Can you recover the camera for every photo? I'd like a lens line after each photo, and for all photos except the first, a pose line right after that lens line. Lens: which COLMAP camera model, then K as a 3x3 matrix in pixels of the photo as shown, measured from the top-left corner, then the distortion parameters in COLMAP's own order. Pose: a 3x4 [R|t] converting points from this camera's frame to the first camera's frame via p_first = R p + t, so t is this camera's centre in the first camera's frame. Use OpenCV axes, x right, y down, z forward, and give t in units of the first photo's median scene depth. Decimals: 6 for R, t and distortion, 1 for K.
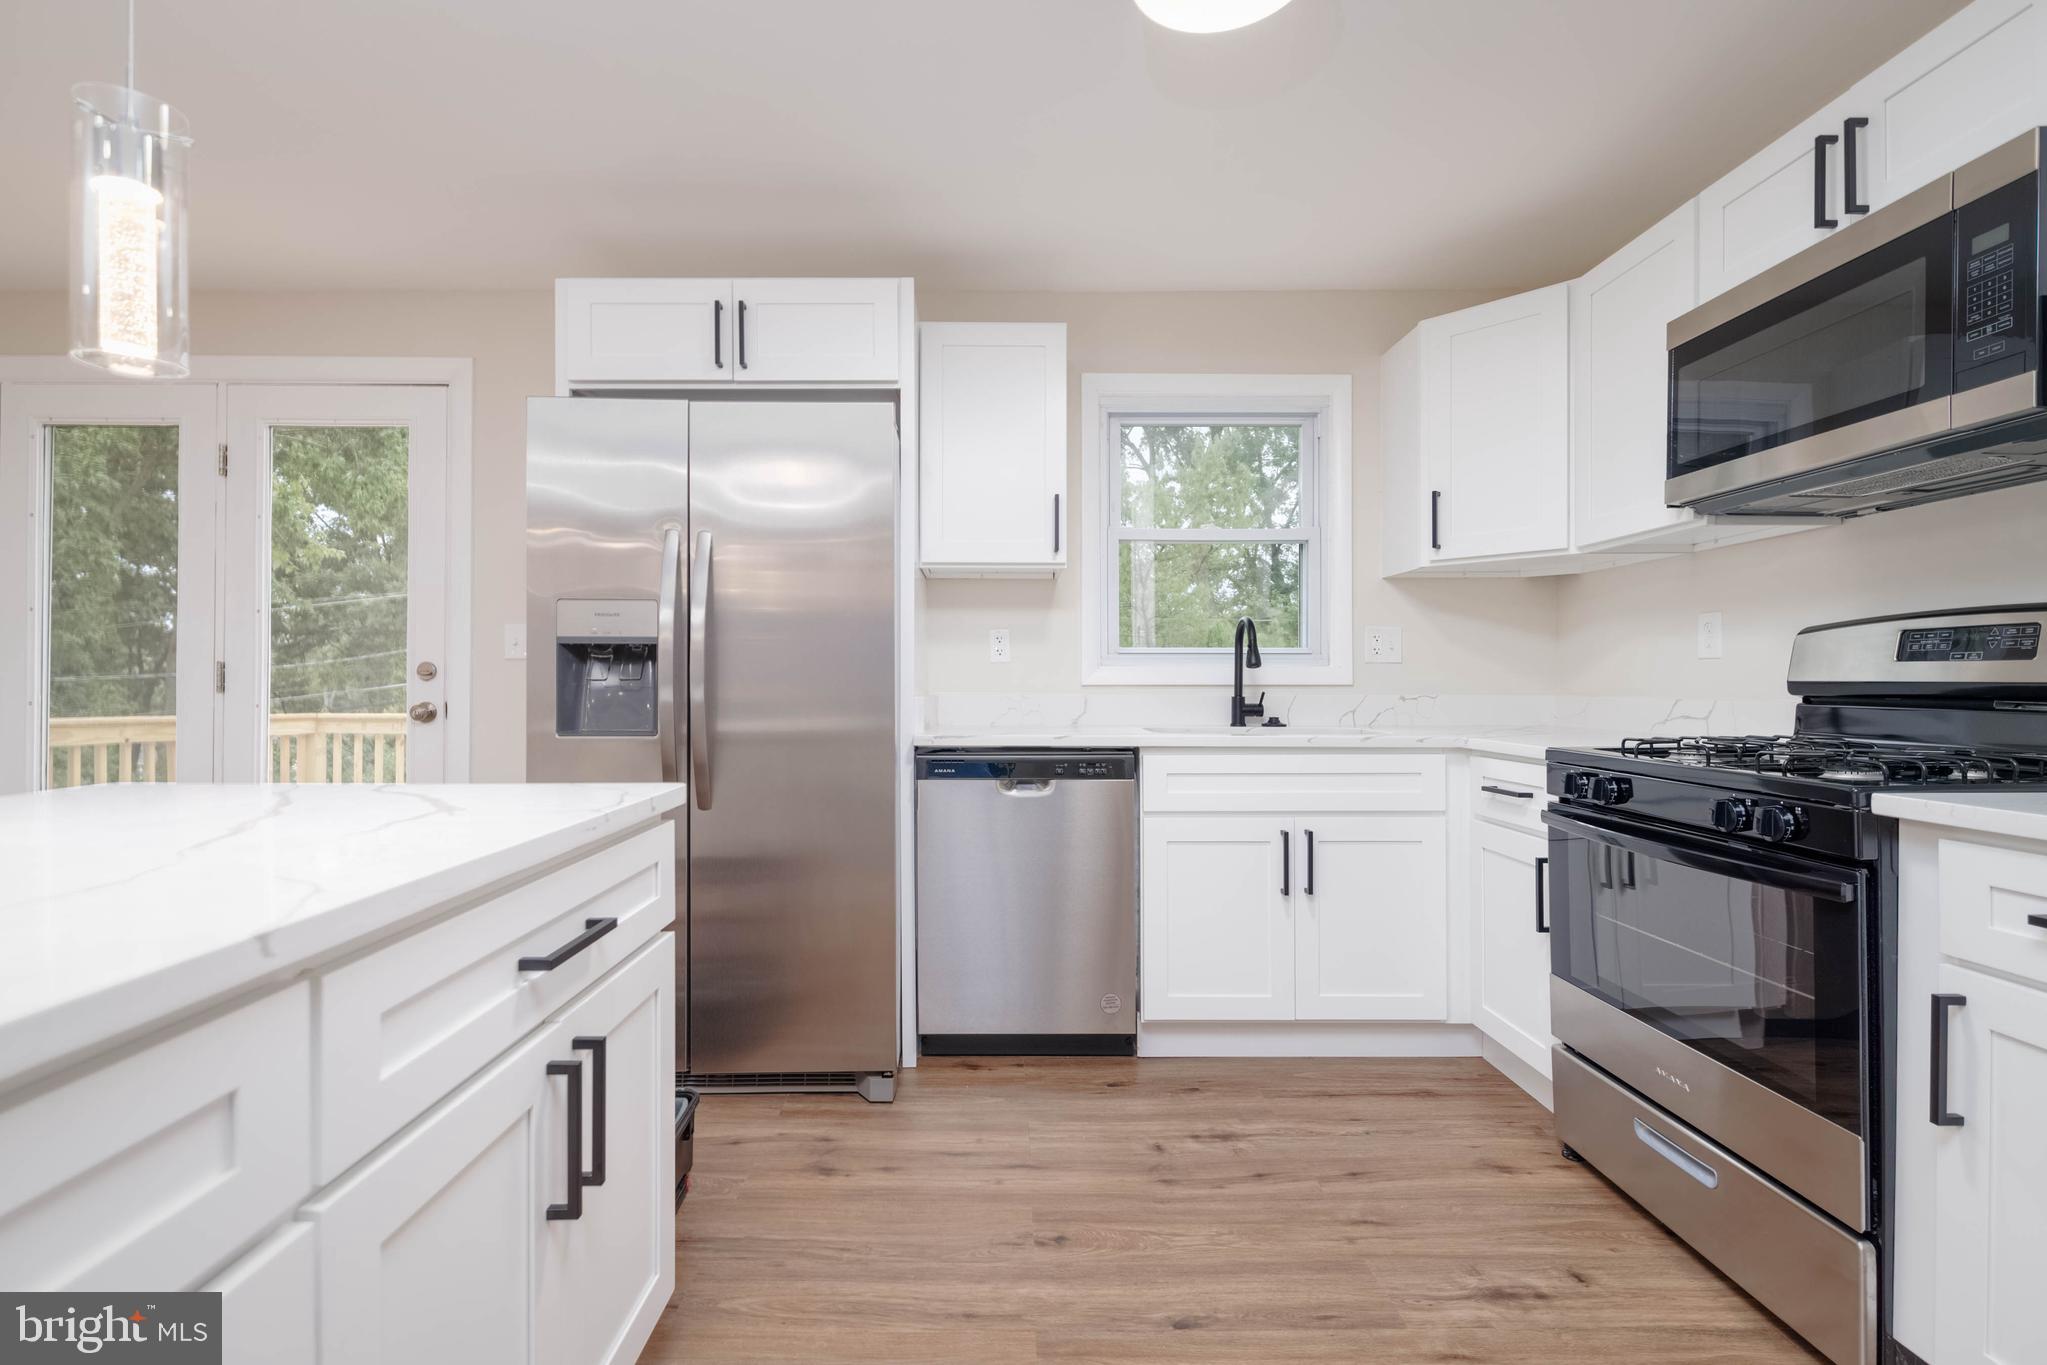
lens RADIAL K [[926.1, 0, 992.5], [0, 926.1, 682.6], [0, 0, 1]] dist [0.019931, -0.015464]
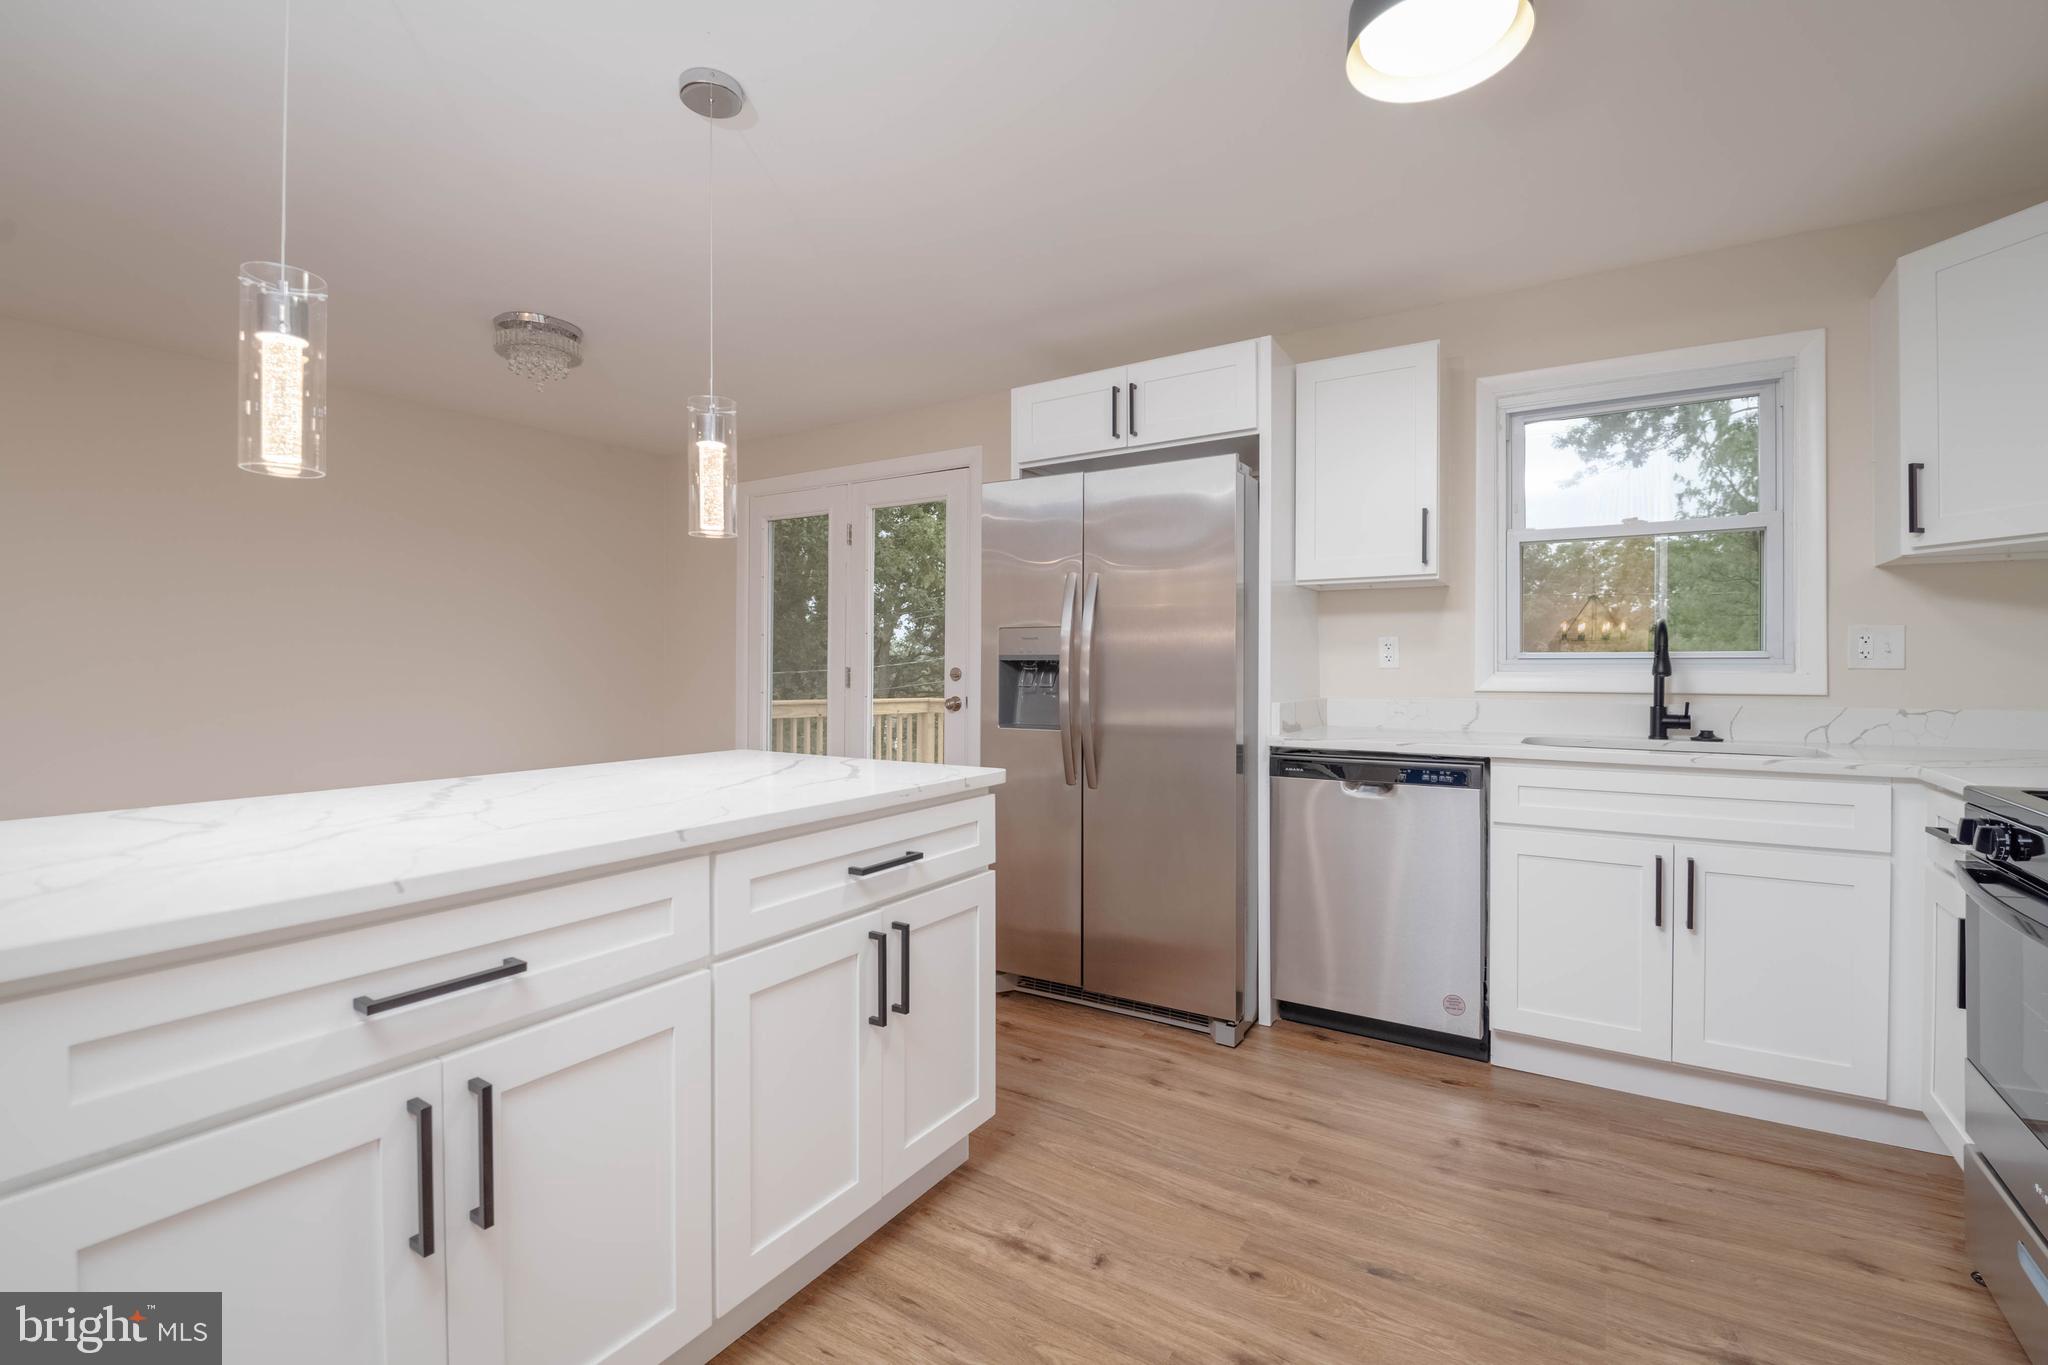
lens RADIAL K [[895.1, 0, 1032.1], [0, 895.1, 669.6], [0, 0, 1]] dist [-0.001896, -0.008869]
pose [[0.842028, 0.001823, -0.539430, 0.267865], [0.000320, 0.999992, 0.003879, -0.030185], [0.539433, -0.003439, 0.842021, -0.085417]]
